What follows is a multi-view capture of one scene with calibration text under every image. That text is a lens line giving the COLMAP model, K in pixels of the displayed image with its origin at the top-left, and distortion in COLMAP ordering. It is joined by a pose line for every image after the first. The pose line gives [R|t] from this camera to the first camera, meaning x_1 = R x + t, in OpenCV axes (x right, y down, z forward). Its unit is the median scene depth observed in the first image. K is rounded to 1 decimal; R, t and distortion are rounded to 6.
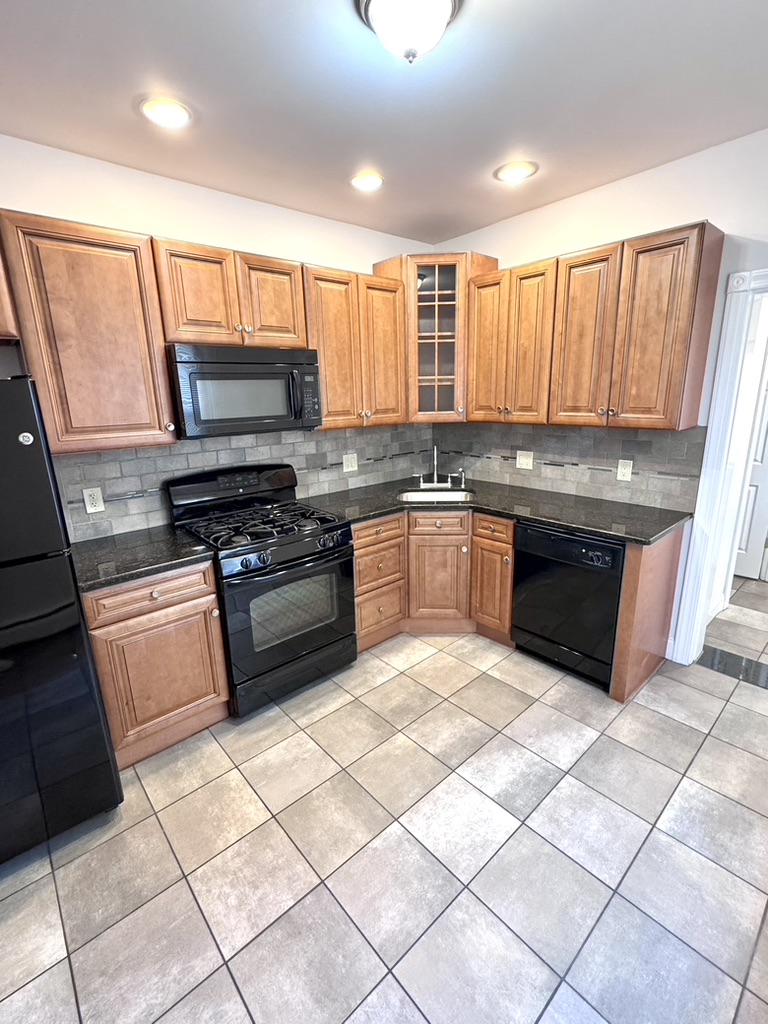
lens RADIAL K [[458.9, 0, 385.9], [0, 458.9, 511.0], [0, 0, 1]] dist [-0.000748, 0.000051]
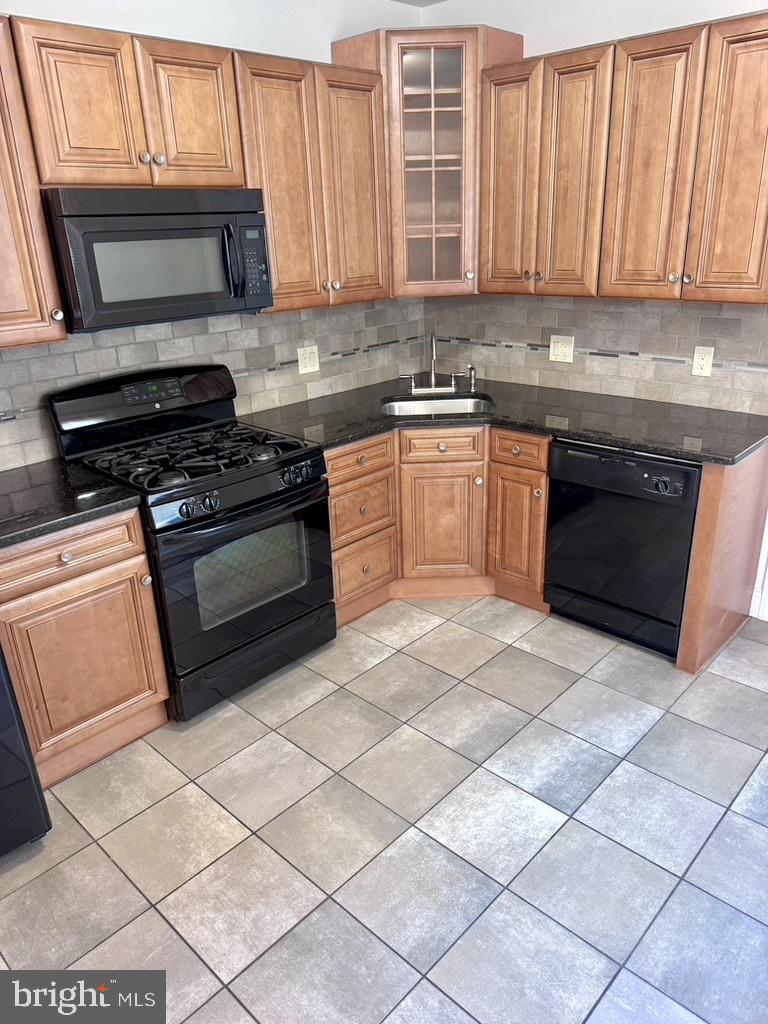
lens RADIAL K [[719.0, 0, 384.5], [0, 719.0, 518.2], [0, 0, 1]] dist [0.051329, -0.066519]
pose [[0.996738, -0.039867, 0.070165, -0.066973], [0.030796, 0.991561, 0.125927, -0.004680], [-0.074593, -0.123356, 0.989555, -0.118145]]
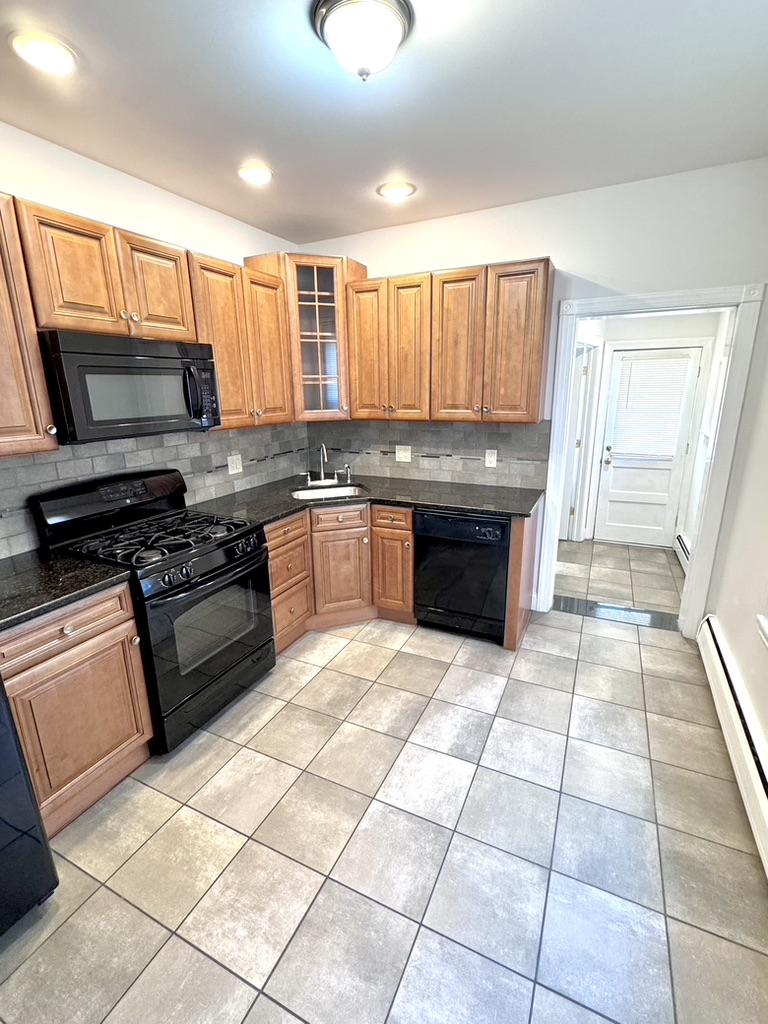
lens RADIAL K [[458.9, 0, 385.9], [0, 458.9, 511.0], [0, 0, 1]] dist [-0.000748, 0.000051]
pose [[0.923120, -0.088916, 0.374090, -0.207765], [0.088688, 0.995899, 0.017861, 0.001944], [-0.374144, 0.016690, 0.927221, 0.004877]]
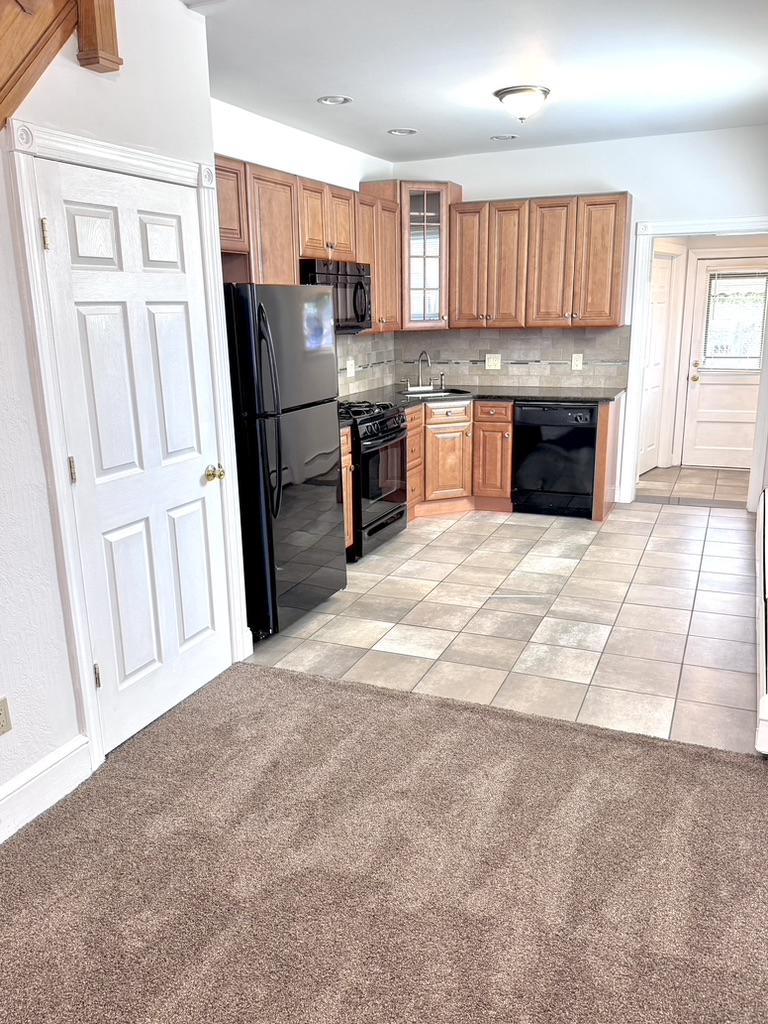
lens RADIAL K [[797.8, 0, 386.6], [0, 797.8, 517.5], [0, 0, 1]] dist [0.096556, -0.005415]
pose [[0.906631, -0.097612, 0.410478, -1.079879], [0.101441, 0.994763, 0.012501, 0.302657], [-0.409548, 0.030306, 0.911785, -0.969597]]
